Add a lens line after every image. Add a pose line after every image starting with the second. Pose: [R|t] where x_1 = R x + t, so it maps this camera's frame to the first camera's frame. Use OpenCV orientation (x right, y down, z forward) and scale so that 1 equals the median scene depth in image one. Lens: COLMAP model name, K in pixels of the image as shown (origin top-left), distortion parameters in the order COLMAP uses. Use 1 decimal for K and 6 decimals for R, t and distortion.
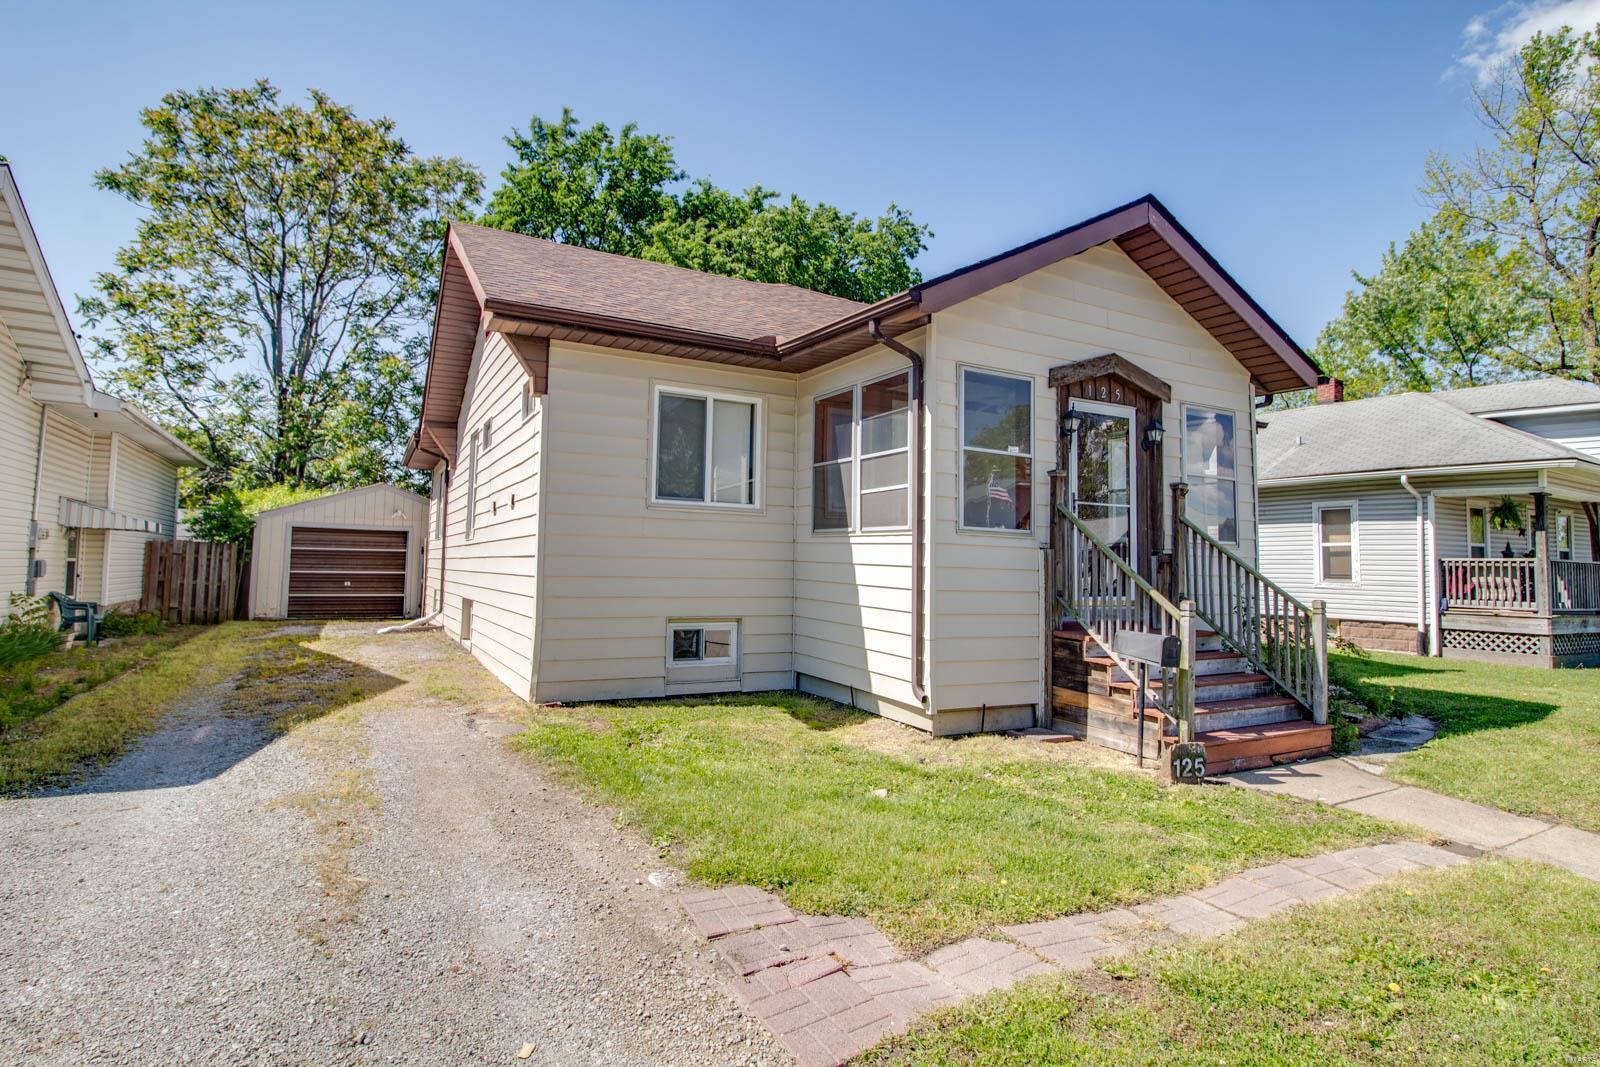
lens RADIAL K [[859.7, 0, 802.0], [0, 859.7, 528.8], [0, 0, 1]] dist [-0.002639, -0.000344]
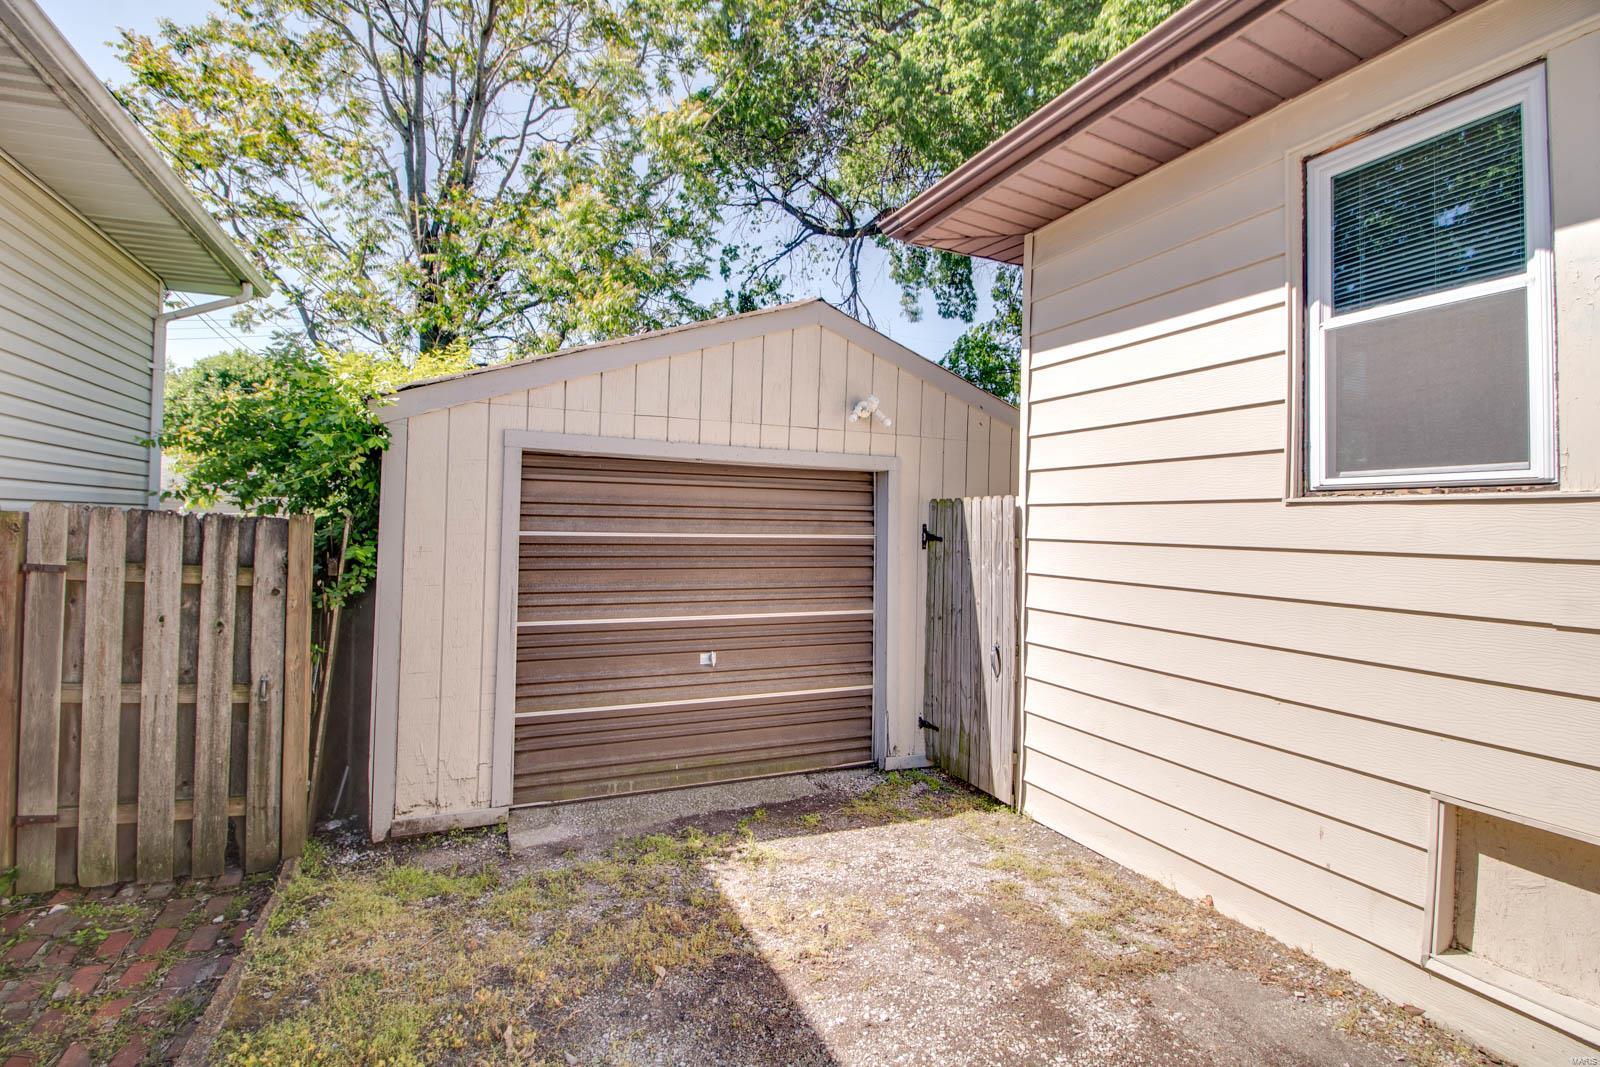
lens RADIAL K [[745.8, 0, 799.5], [0, 745.8, 522.2], [0, 0, 1]] dist [-0.017822, -0.004655]
pose [[0.998104, -0.001049, -0.061542, -0.517850], [0.003507, 0.999200, 0.039844, 0.010903], [0.061451, -0.039984, 0.997309, 0.814380]]
